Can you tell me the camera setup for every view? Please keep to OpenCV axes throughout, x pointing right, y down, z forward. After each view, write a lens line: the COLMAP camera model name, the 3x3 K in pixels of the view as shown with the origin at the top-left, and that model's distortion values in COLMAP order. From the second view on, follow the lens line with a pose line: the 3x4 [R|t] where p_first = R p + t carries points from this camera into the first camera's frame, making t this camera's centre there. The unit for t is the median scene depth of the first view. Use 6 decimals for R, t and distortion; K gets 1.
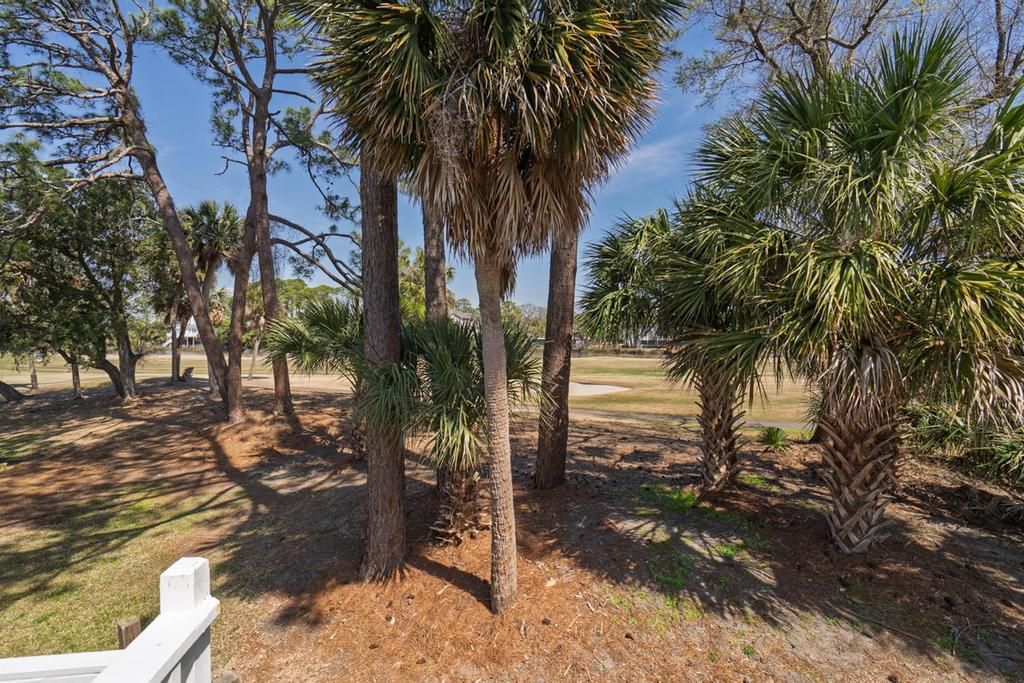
lens RADIAL K [[501.3, 0, 527.6], [0, 501.3, 341.3], [0, 0, 1]] dist [0.011957, -0.009921]
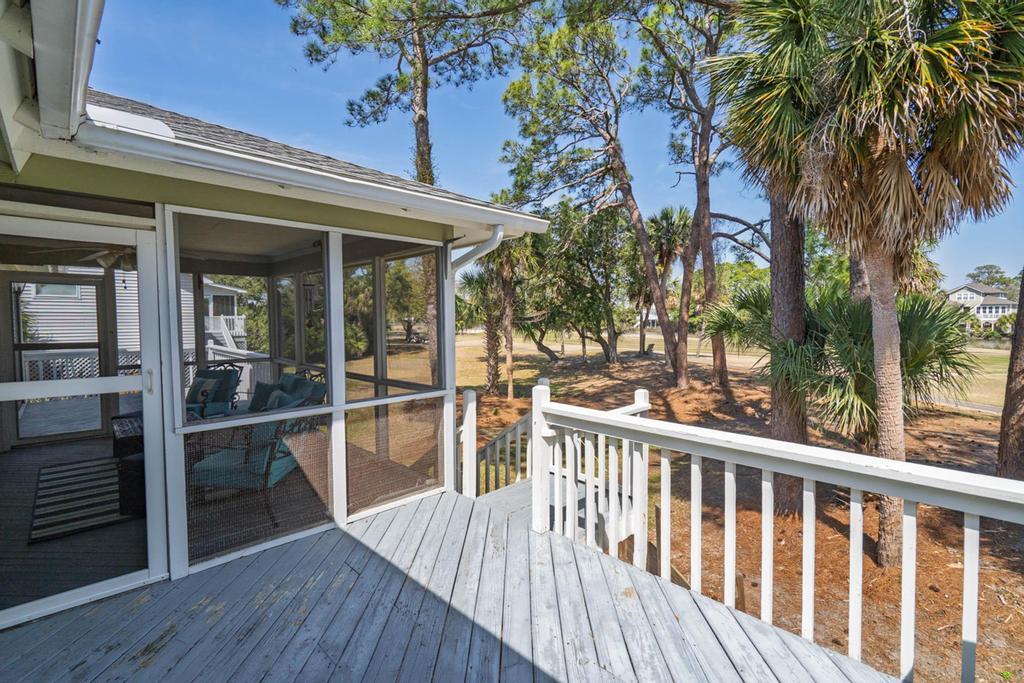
lens RADIAL K [[501.3, 0, 527.6], [0, 501.3, 341.3], [0, 0, 1]] dist [0.011957, -0.009921]
pose [[0.670496, 0.030109, -0.741302, 0.073627], [-0.004807, 0.999331, 0.036242, 0.002706], [0.741898, -0.020736, 0.670192, -0.102547]]
